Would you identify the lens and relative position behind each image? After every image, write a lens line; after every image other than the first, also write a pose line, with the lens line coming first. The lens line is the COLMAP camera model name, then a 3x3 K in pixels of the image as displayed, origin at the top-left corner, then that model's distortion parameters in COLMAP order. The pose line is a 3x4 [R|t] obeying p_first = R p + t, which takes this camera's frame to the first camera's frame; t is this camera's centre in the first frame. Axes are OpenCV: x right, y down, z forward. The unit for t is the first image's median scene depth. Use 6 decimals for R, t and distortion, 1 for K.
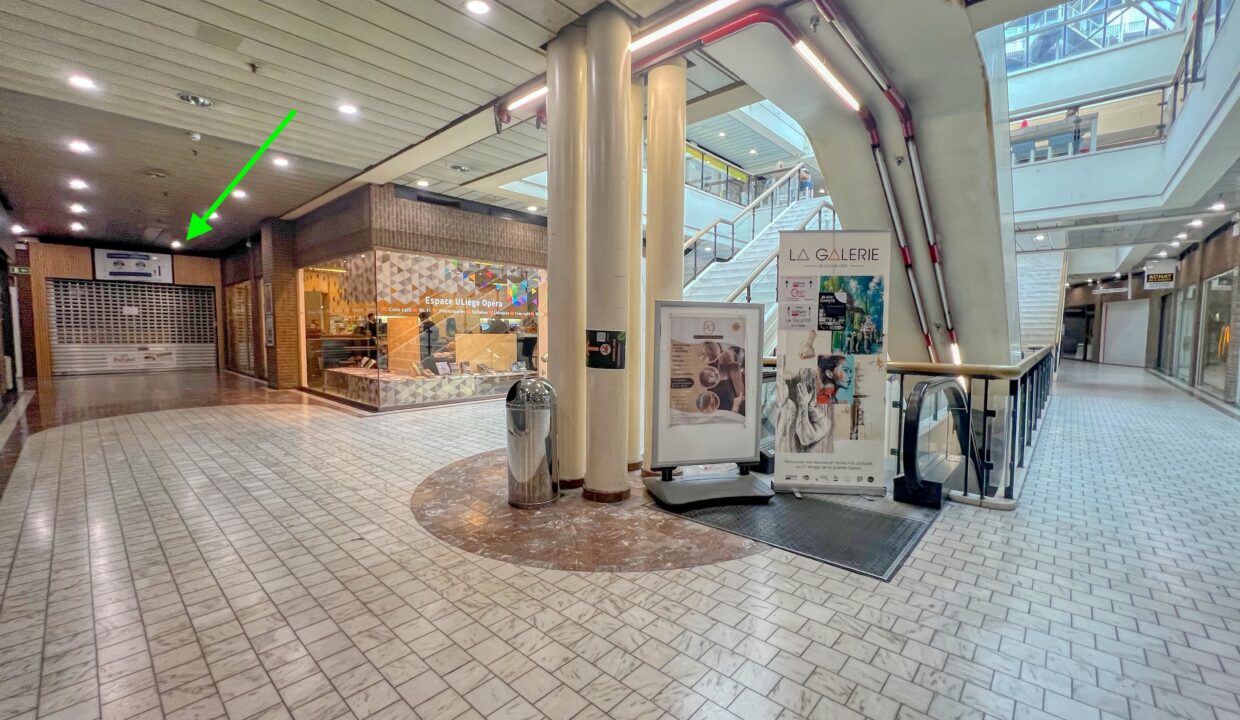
lens RADIAL K [[496.5, 0, 619.1], [0, 496.5, 359.1], [0, 0, 1]] dist [-0.000590, -0.000024]
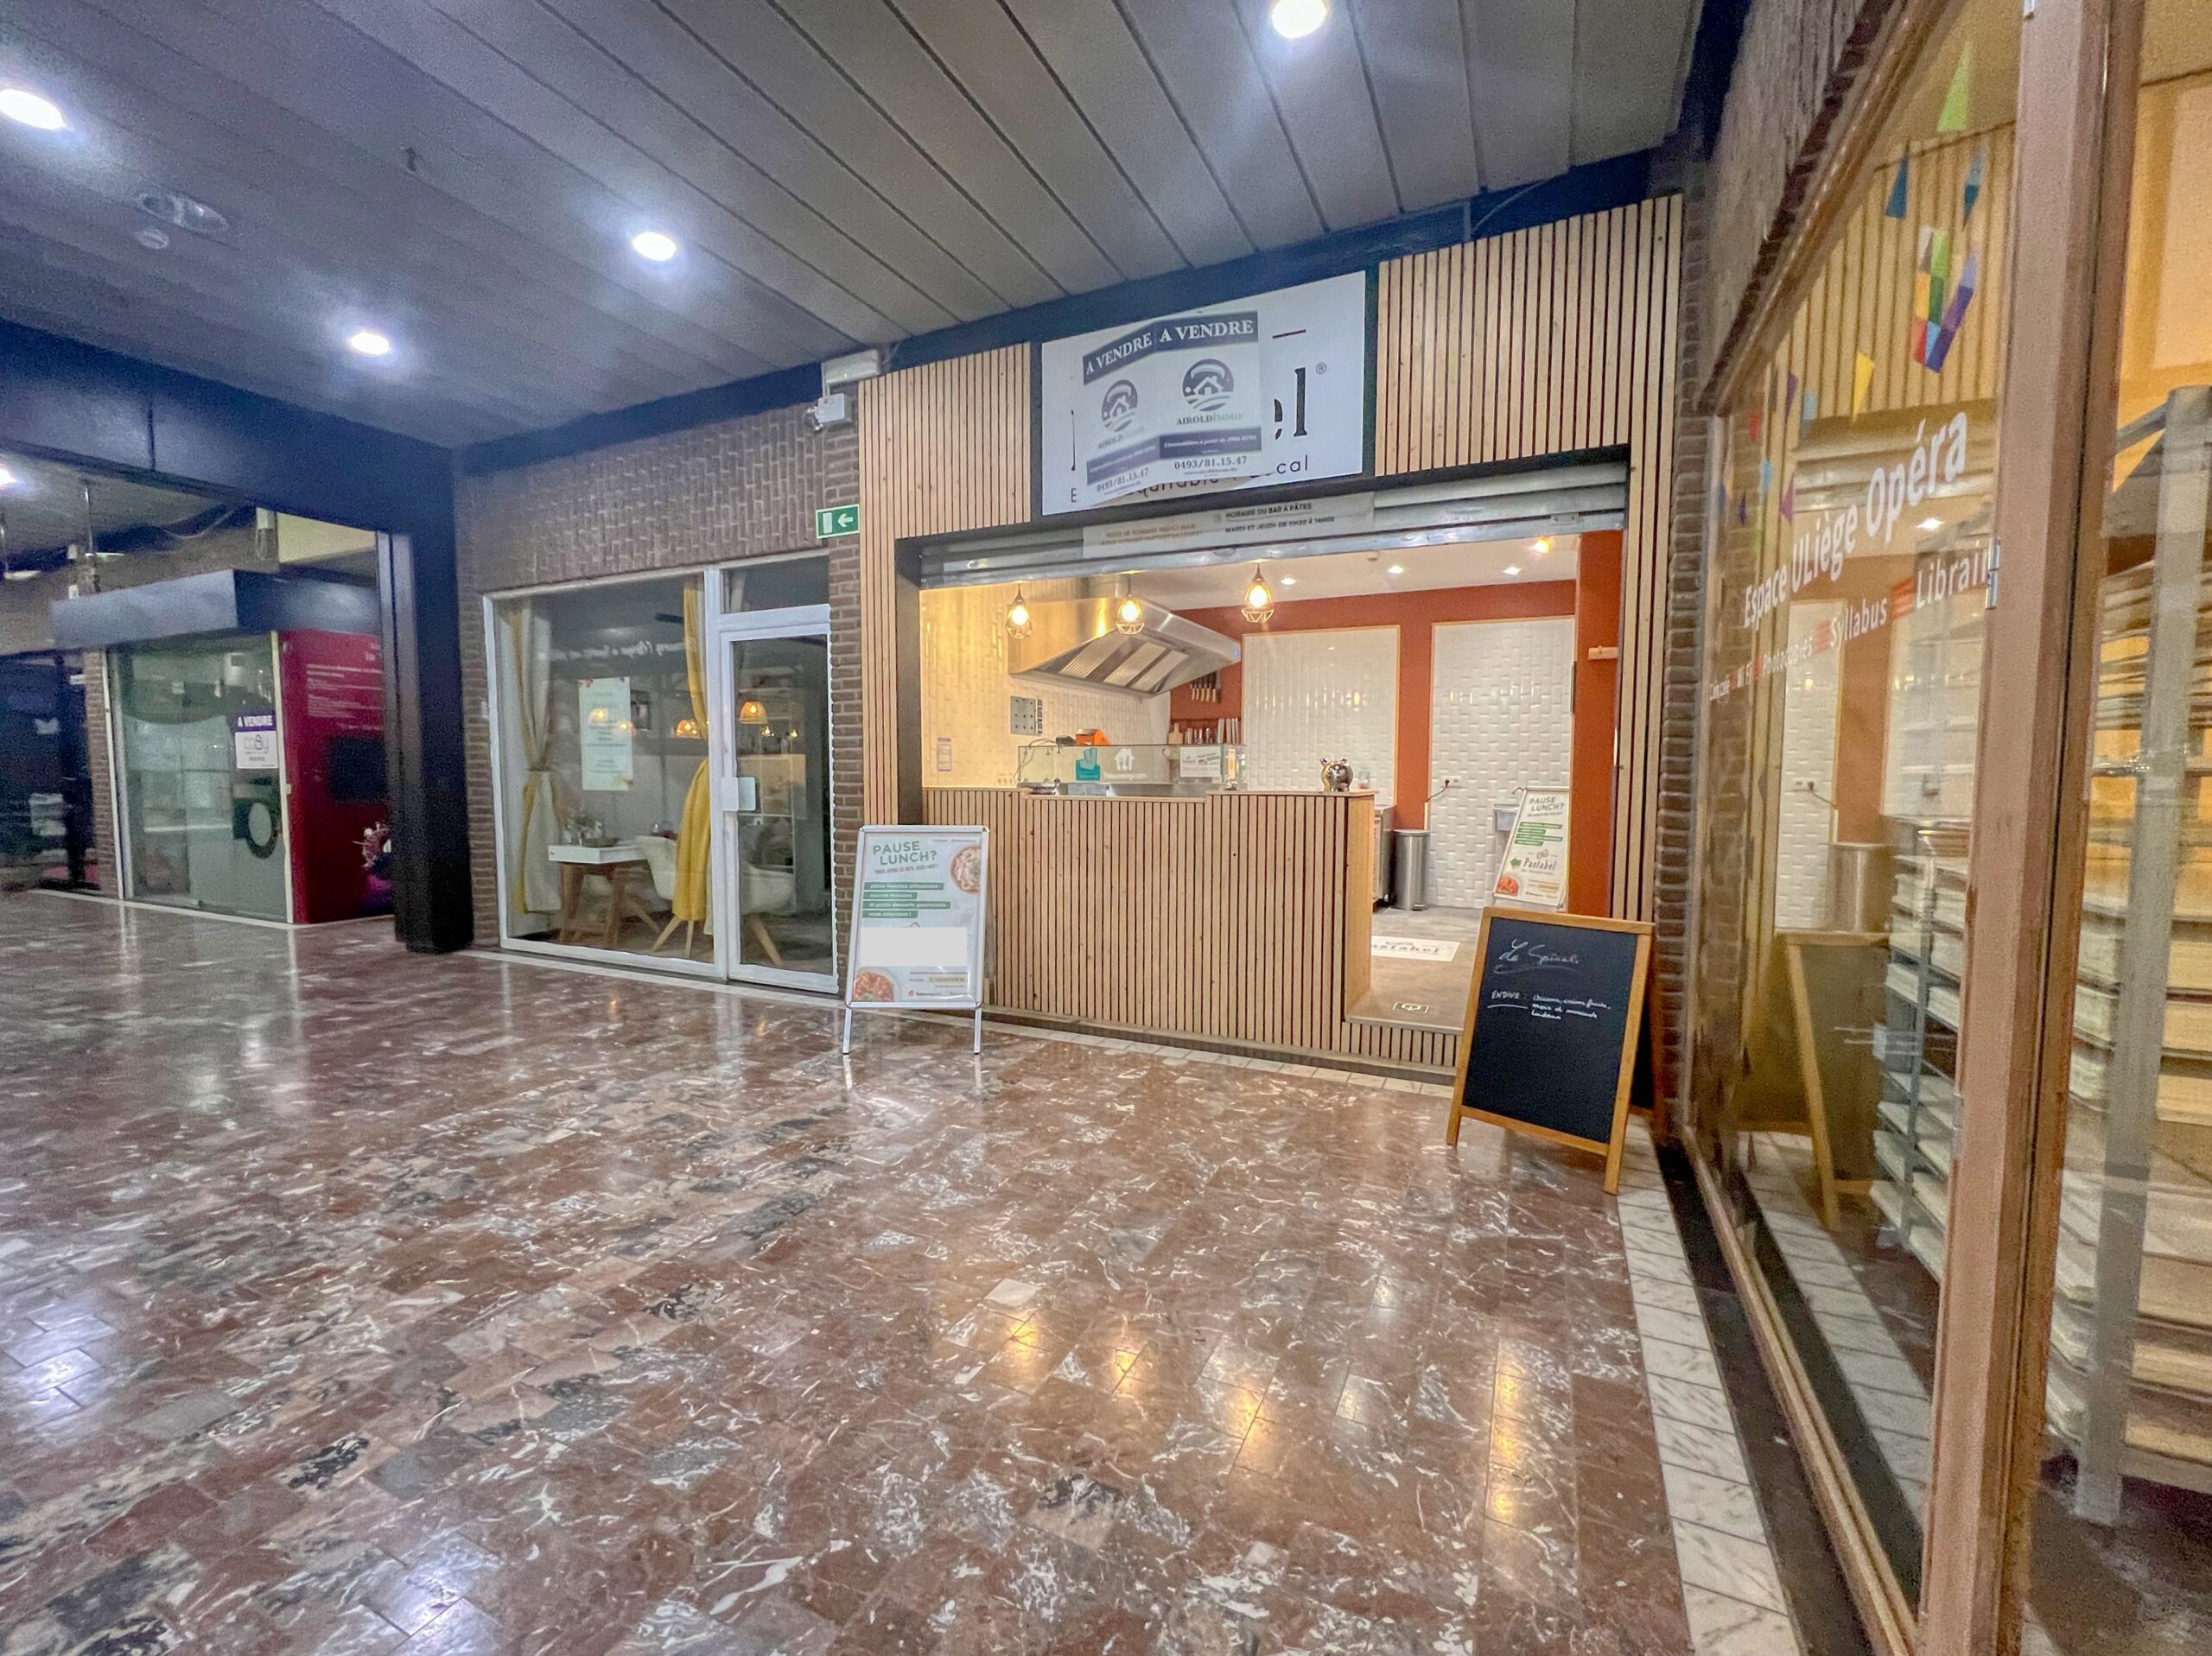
lens RADIAL K [[895.1, 0, 1108.9], [0, 895.1, 825.9], [0, 0, 1]] dist [-0.000022, 0.000000]
pose [[0.290605, 0.059384, -0.954999, -0.705880], [-0.059291, 0.997272, 0.043970, -0.061058], [0.955004, 0.043845, 0.293333, 0.907935]]
